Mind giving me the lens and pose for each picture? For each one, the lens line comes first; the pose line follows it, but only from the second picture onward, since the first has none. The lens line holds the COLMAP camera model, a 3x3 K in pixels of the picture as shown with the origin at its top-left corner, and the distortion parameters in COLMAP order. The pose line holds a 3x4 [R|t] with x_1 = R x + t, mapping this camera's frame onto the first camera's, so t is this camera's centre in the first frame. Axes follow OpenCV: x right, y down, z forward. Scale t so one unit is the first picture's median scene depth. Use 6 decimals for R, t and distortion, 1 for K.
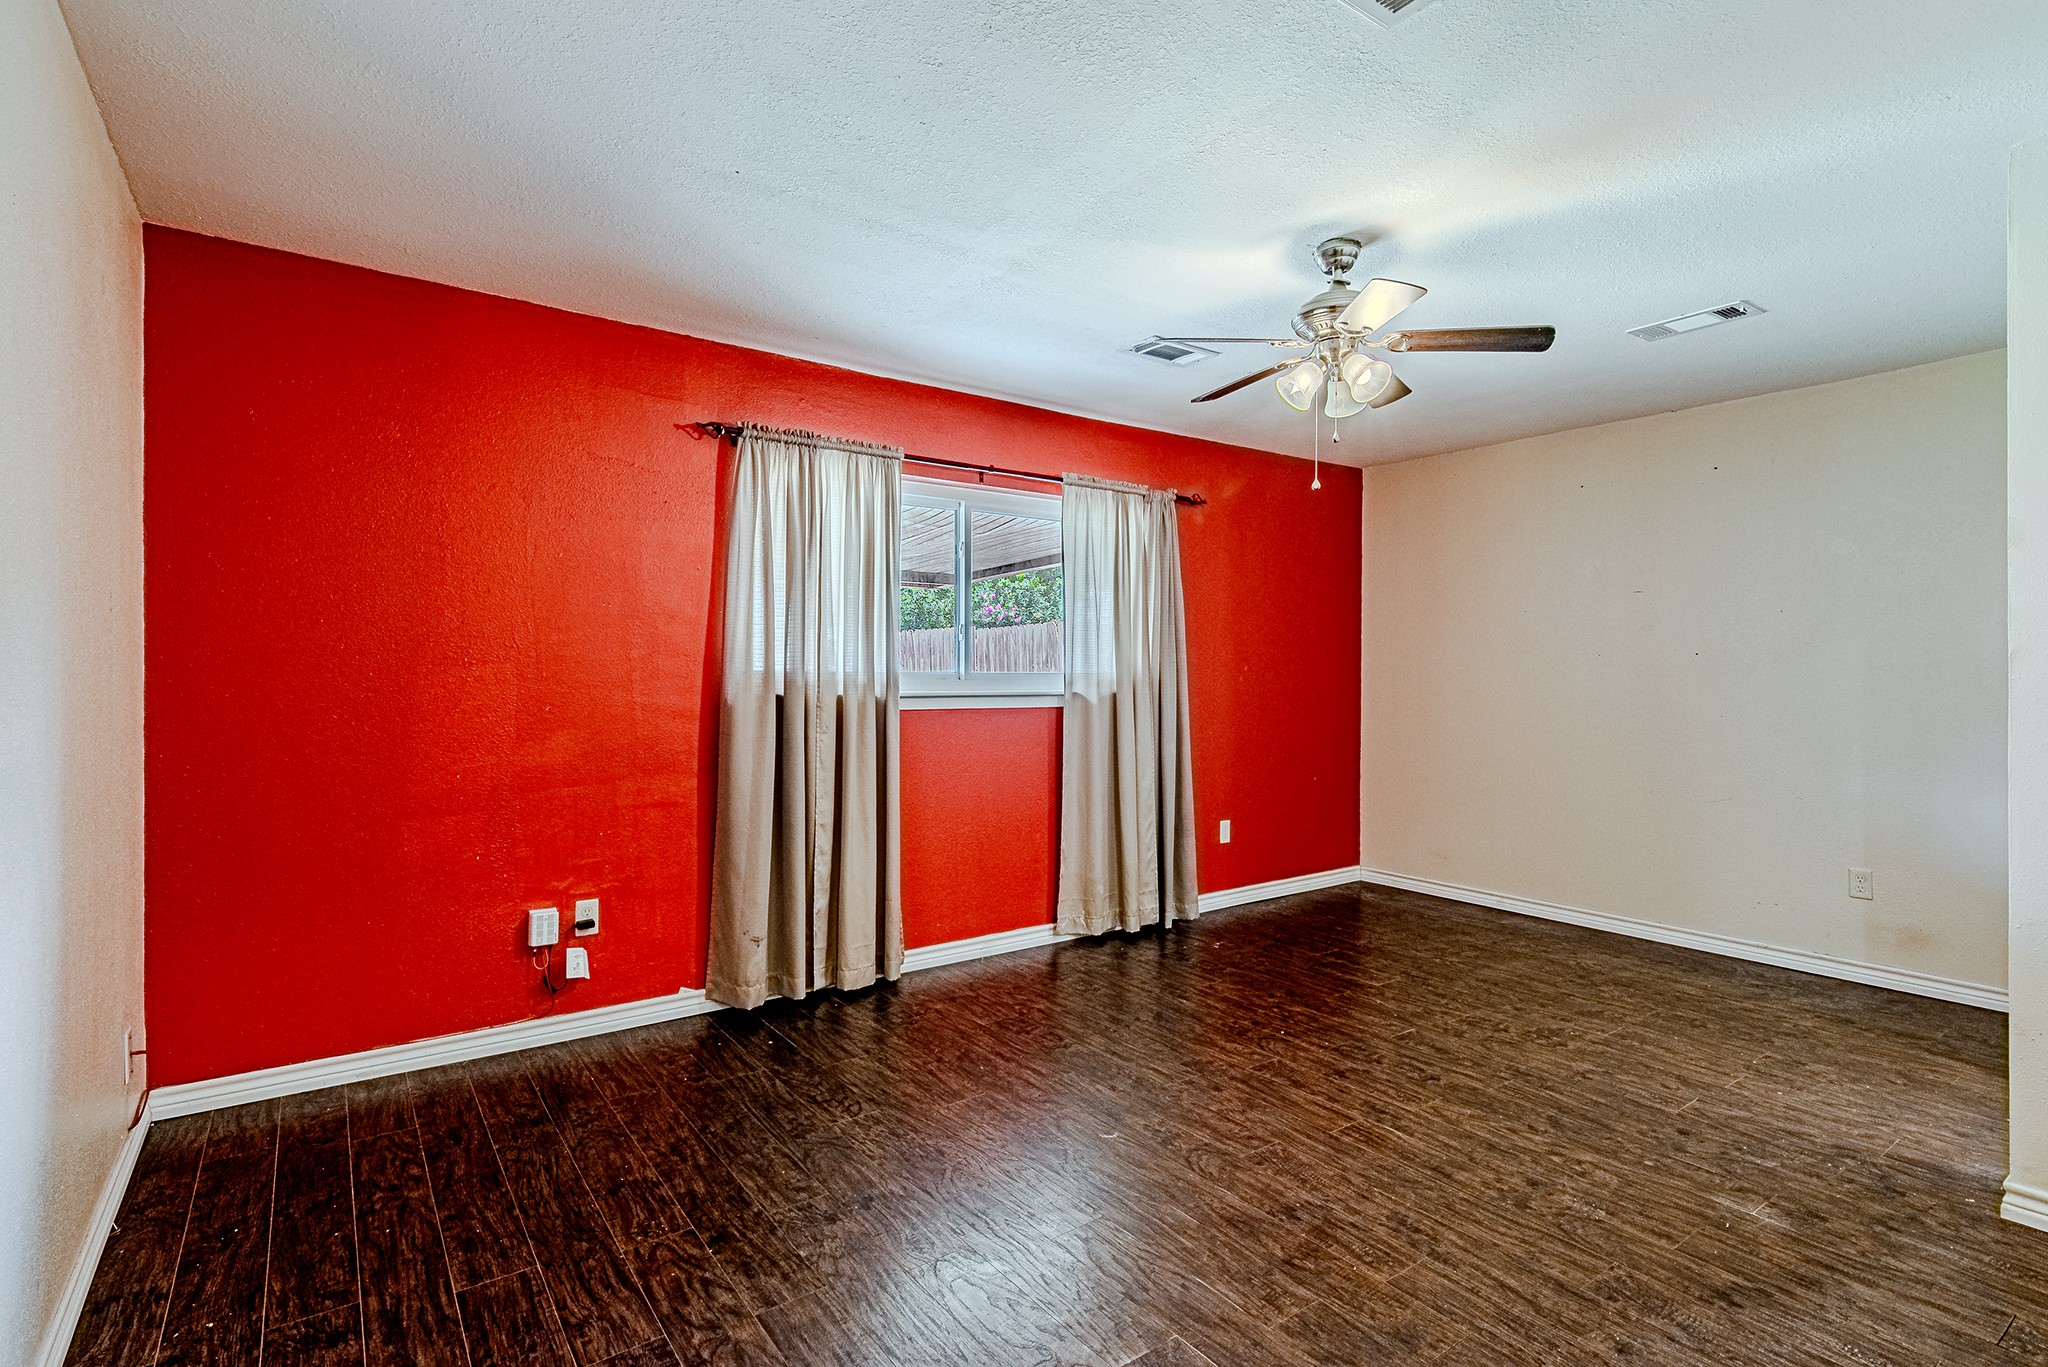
lens RADIAL K [[970.0, 0, 1026.1], [0, 970.0, 668.2], [0, 0, 1]] dist [0.012623, -0.003956]
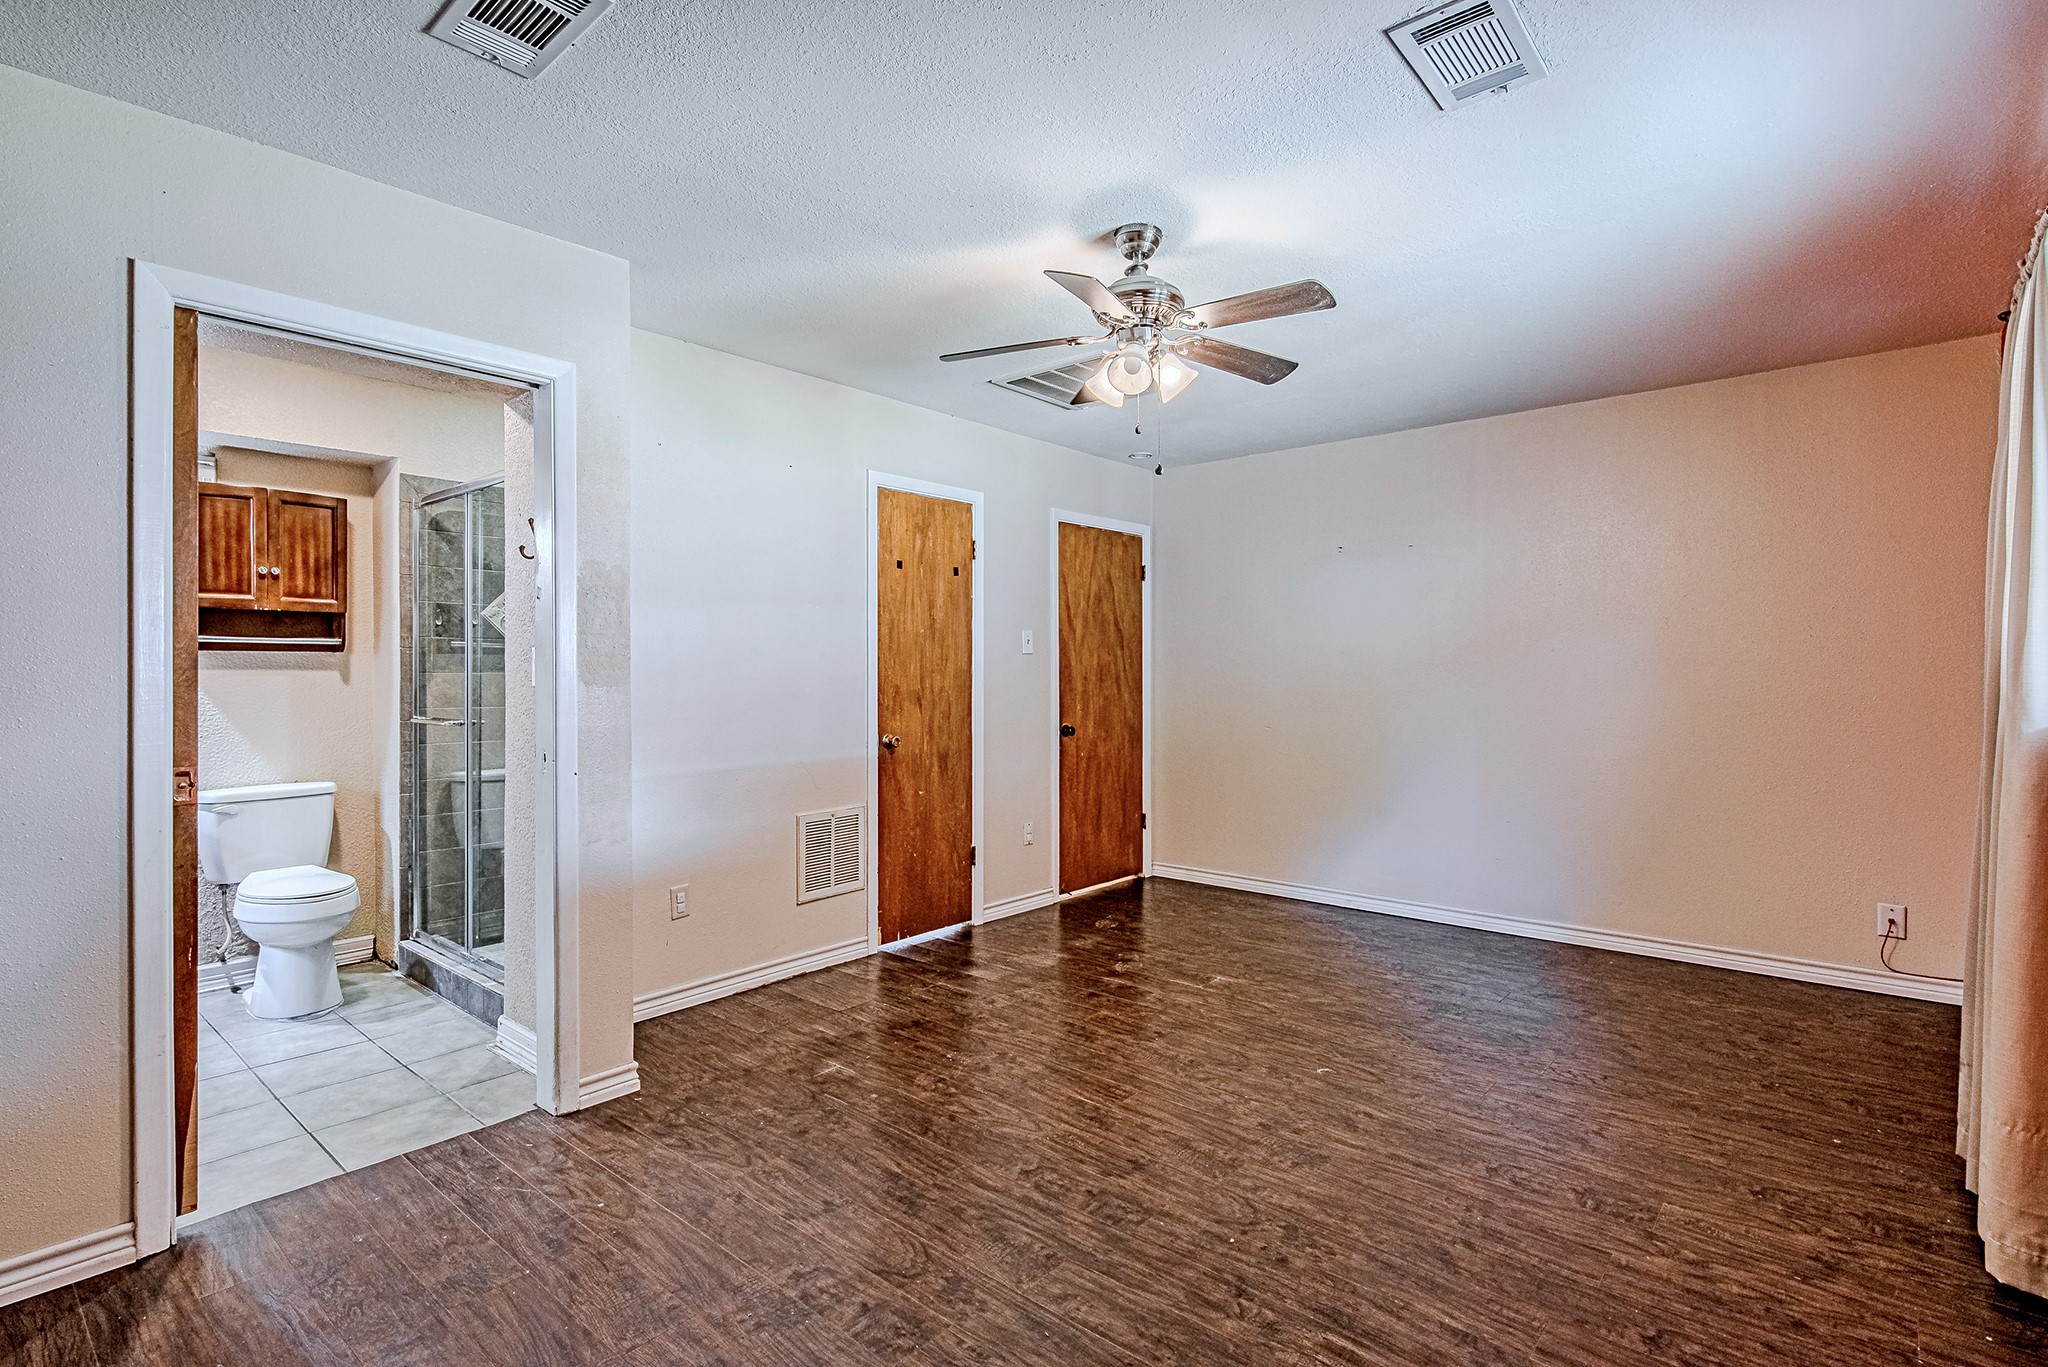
lens RADIAL K [[994.1, 0, 1016.6], [0, 994.1, 670.7], [0, 0, 1]] dist [-0.000888, 0.000042]
pose [[-0.973607, -0.000833, -0.228228, 0.659813], [0.000191, 0.999990, -0.004466, 0.015304], [0.228229, -0.004391, -0.973597, 1.930112]]
